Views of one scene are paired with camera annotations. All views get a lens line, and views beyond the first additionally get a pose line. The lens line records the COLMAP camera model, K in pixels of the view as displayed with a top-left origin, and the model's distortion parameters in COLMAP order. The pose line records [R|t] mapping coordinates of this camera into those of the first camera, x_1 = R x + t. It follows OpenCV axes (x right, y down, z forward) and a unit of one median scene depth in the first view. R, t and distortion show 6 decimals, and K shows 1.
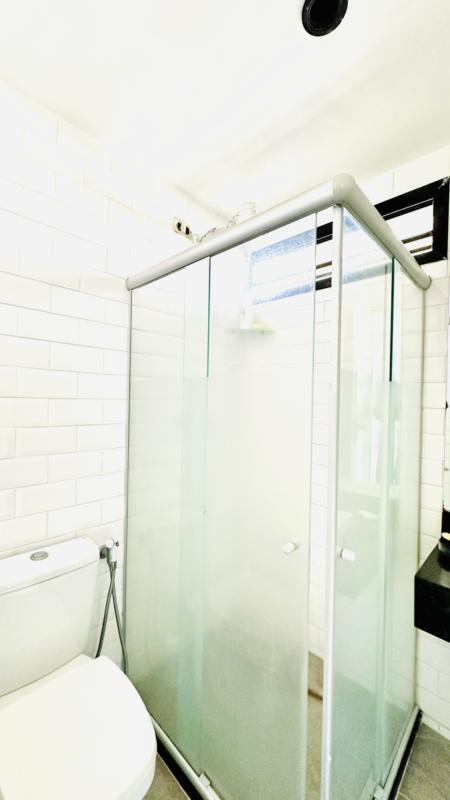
lens RADIAL K [[317.1, 0, 225.0], [0, 317.1, 398.6], [0, 0, 1]] dist [-0.003999, 0.001479]
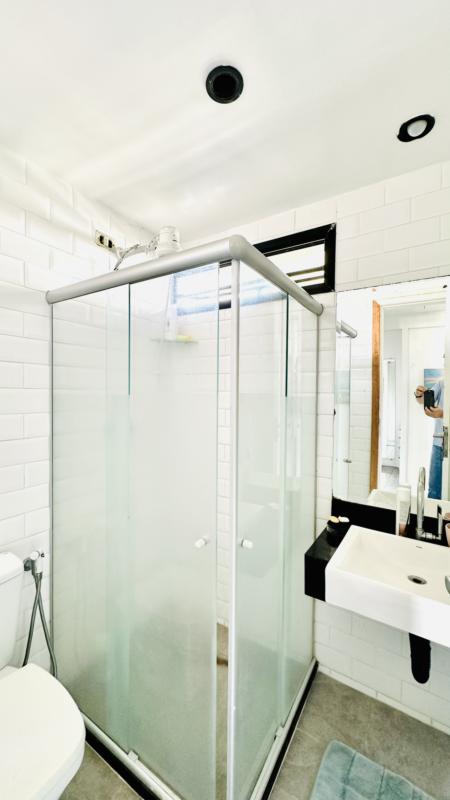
lens RADIAL K [[317.1, 0, 223.8], [0, 317.1, 398.2], [0, 0, 1]] dist [-0.003999, 0.001479]
pose [[0.979669, -0.016922, 0.199906, 0.036770], [0.013538, 0.999741, 0.018284, -0.059044], [-0.200163, -0.015206, 0.979645, -0.109559]]
